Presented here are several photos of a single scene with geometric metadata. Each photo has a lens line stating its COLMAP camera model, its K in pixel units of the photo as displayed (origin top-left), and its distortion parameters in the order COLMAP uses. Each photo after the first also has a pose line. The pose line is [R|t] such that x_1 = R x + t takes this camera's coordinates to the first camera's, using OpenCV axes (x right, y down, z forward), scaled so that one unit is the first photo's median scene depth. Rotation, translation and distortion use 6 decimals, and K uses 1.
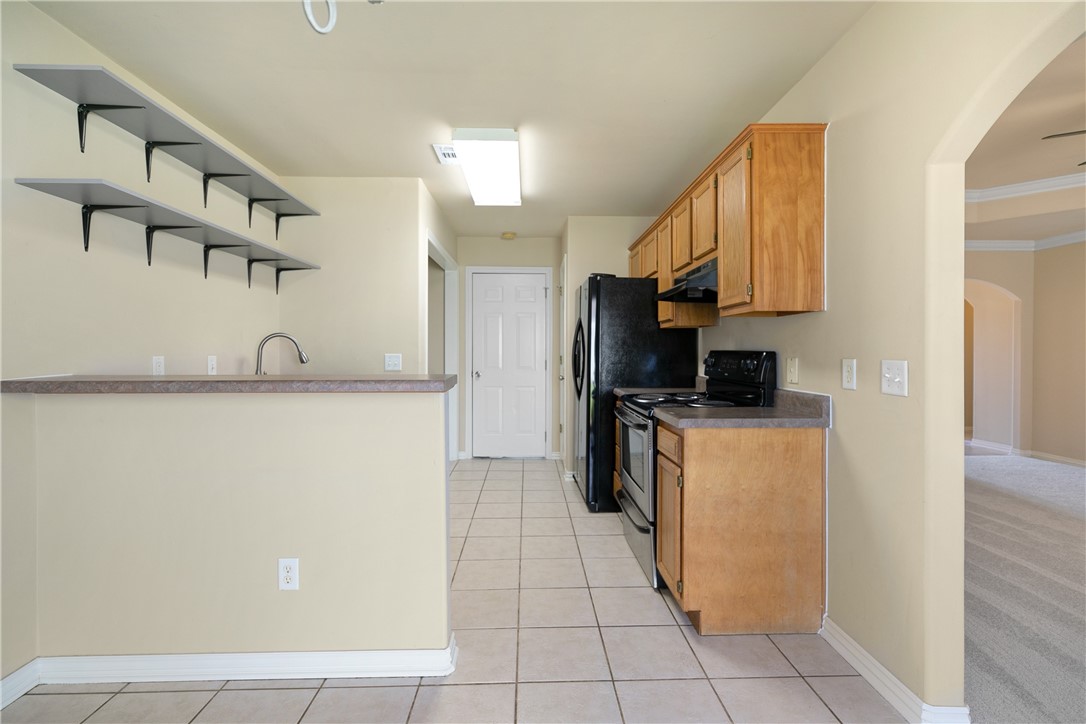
lens RADIAL K [[492.6, 0, 538.5], [0, 492.6, 355.5], [0, 0, 1]] dist [0.005668, -0.000679]
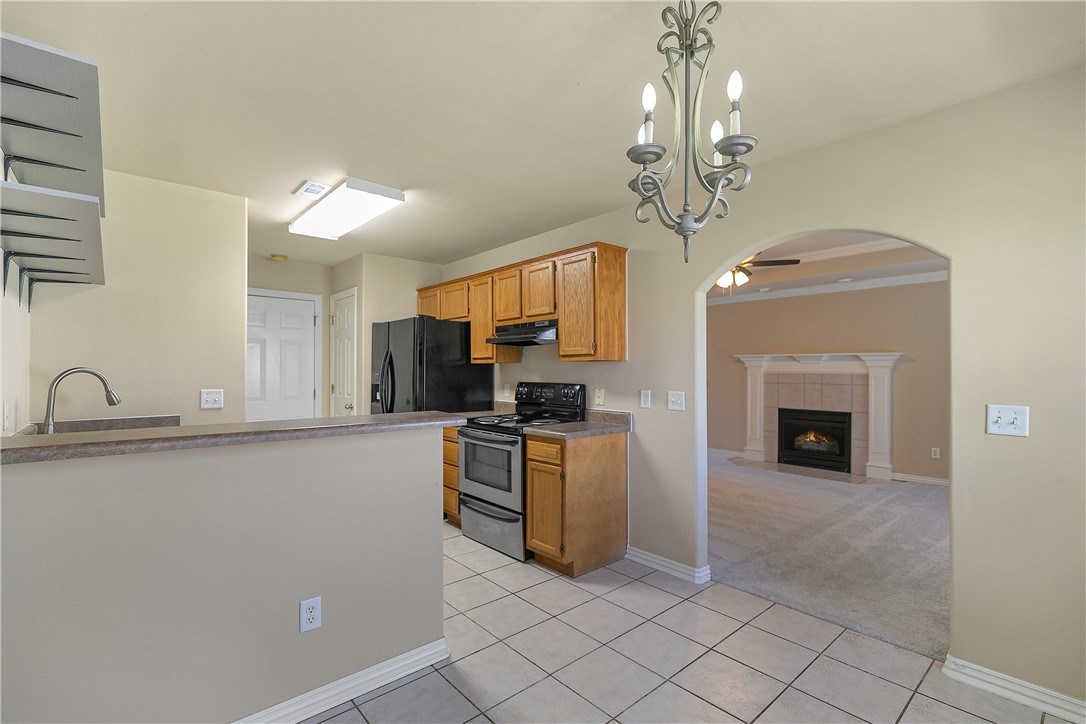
lens RADIAL K [[492.6, 0, 529.0], [0, 492.6, 367.5], [0, 0, 1]] dist [0.005668, -0.000679]
pose [[0.779537, 0.004379, 0.626341, -0.696976], [0.005514, 0.999889, -0.013853, -0.045621], [-0.626332, 0.014253, 0.779426, -0.079304]]
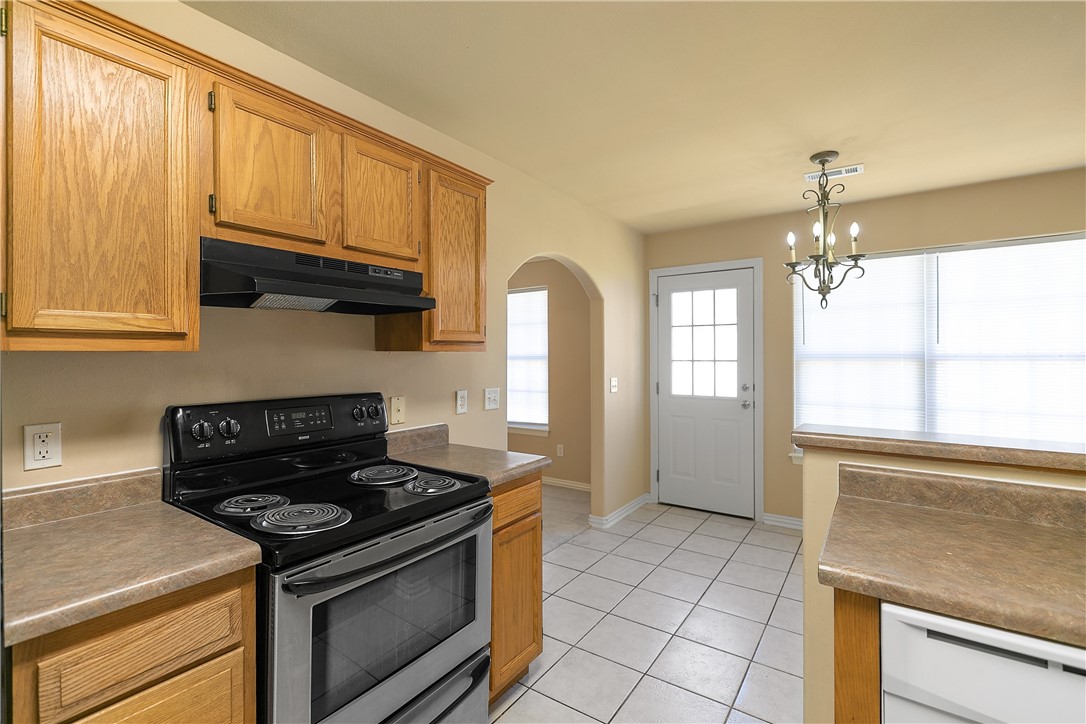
lens RADIAL K [[492.6, 0, 537.3], [0, 492.6, 351.9], [0, 0, 1]] dist [0.005668, -0.000679]
pose [[-0.804911, 0.006222, 0.593363, -0.288632], [0.009396, 0.999953, 0.002260, -0.088719], [-0.593321, 0.007395, -0.804932, 1.772143]]
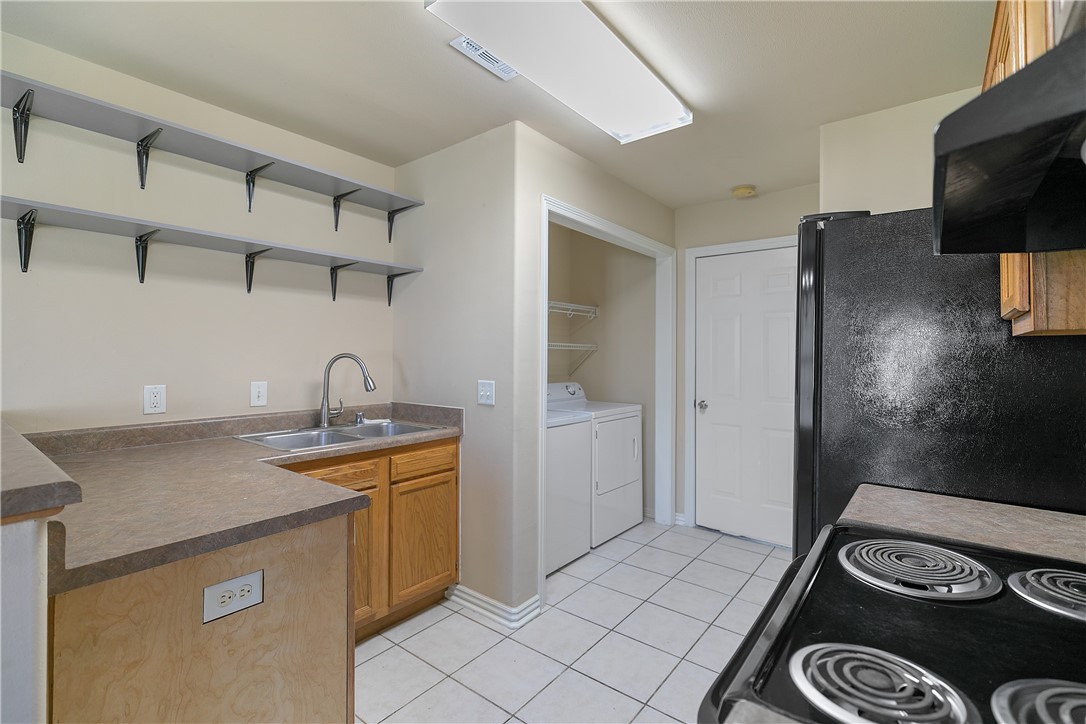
lens RADIAL K [[492.6, 0, 538.5], [0, 492.6, 355.0], [0, 0, 1]] dist [0.005668, -0.000679]
pose [[0.768251, 0.002127, -0.640145, 0.366977], [-0.010105, 0.999910, -0.008805, -0.058817], [0.640069, 0.013233, 0.768203, 0.867769]]
